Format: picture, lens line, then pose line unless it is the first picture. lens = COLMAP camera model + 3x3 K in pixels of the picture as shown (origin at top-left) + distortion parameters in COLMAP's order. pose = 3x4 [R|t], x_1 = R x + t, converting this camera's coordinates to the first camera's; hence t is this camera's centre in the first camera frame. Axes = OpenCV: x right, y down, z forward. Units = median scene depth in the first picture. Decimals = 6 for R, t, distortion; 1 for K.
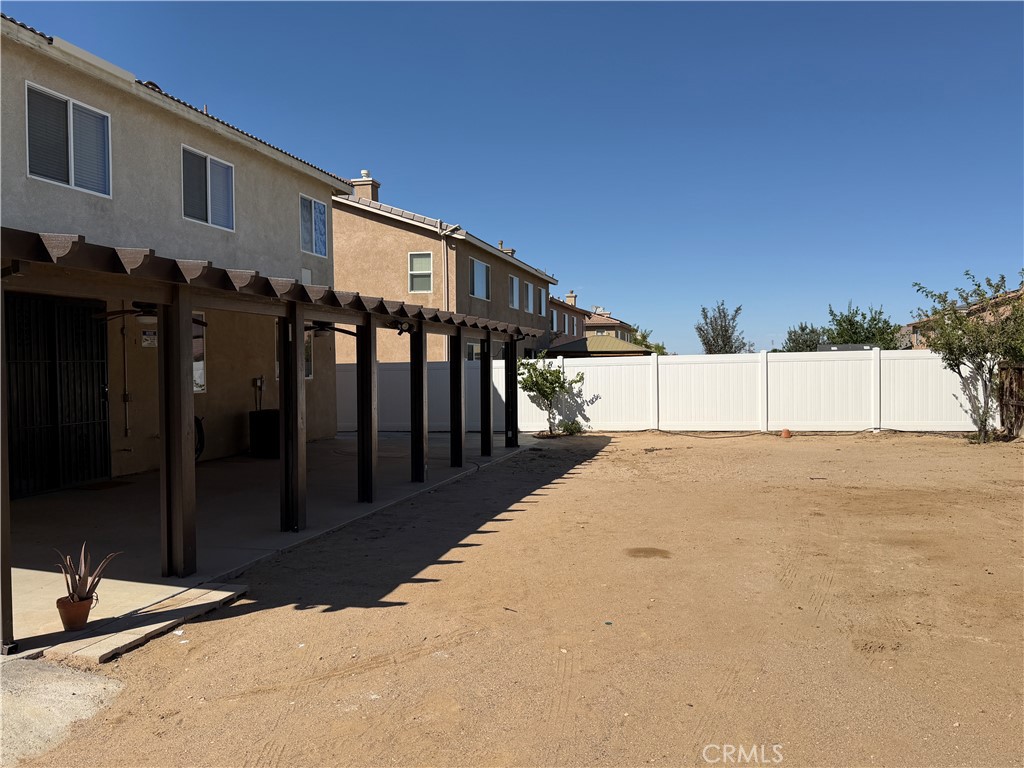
lens RADIAL K [[823.3, 0, 515.0], [0, 823.3, 388.3], [0, 0, 1]] dist [0.120784, -0.203834]
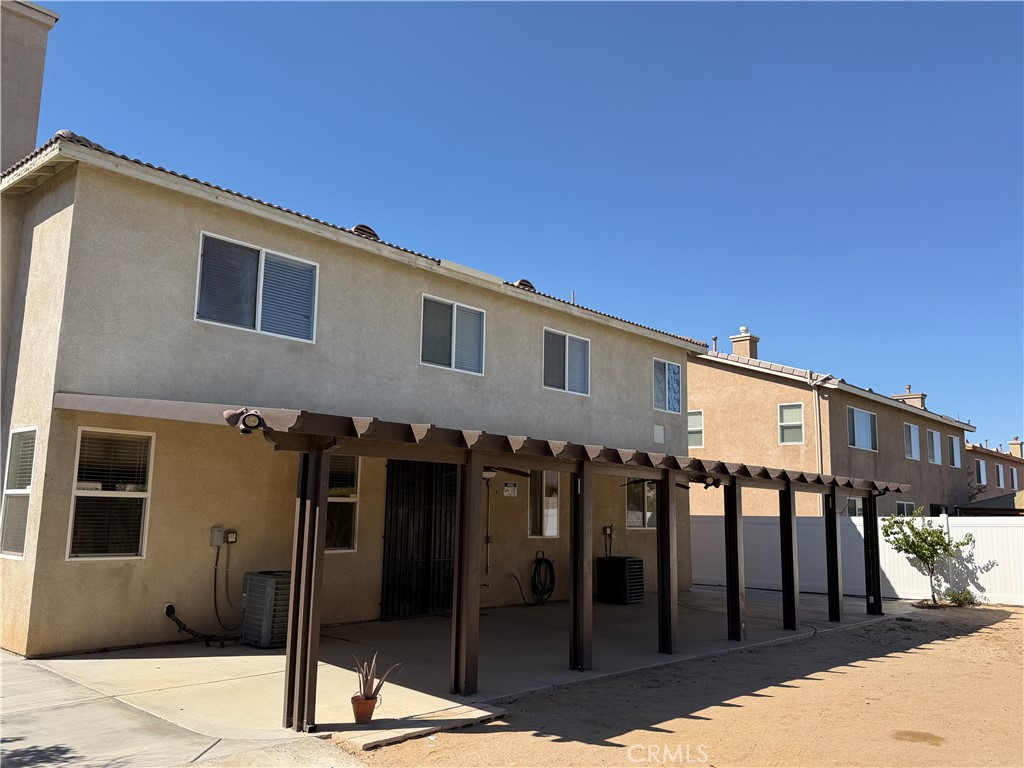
lens RADIAL K [[823.3, 0, 515.0], [0, 823.3, 388.3], [0, 0, 1]] dist [0.120784, -0.203834]
pose [[0.881439, -0.046369, -0.470016, 0.090972], [-0.038696, 0.984733, -0.169715, -0.001847], [0.470710, 0.167781, 0.866188, -0.023623]]
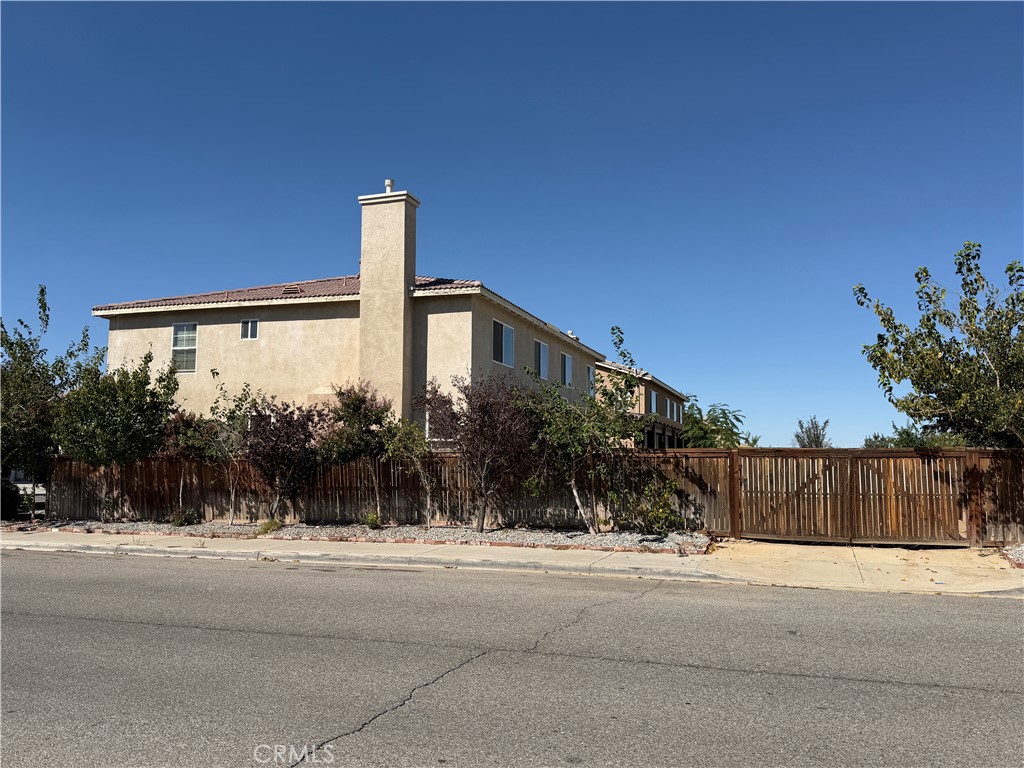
lens RADIAL K [[823.3, 0, 515.0], [0, 823.3, 388.3], [0, 0, 1]] dist [0.120784, -0.203834]
pose [[0.995681, 0.006295, -0.092623, -0.249795], [-0.017527, 0.992504, -0.120949, 0.052962], [0.091167, 0.122050, 0.988328, -0.891376]]
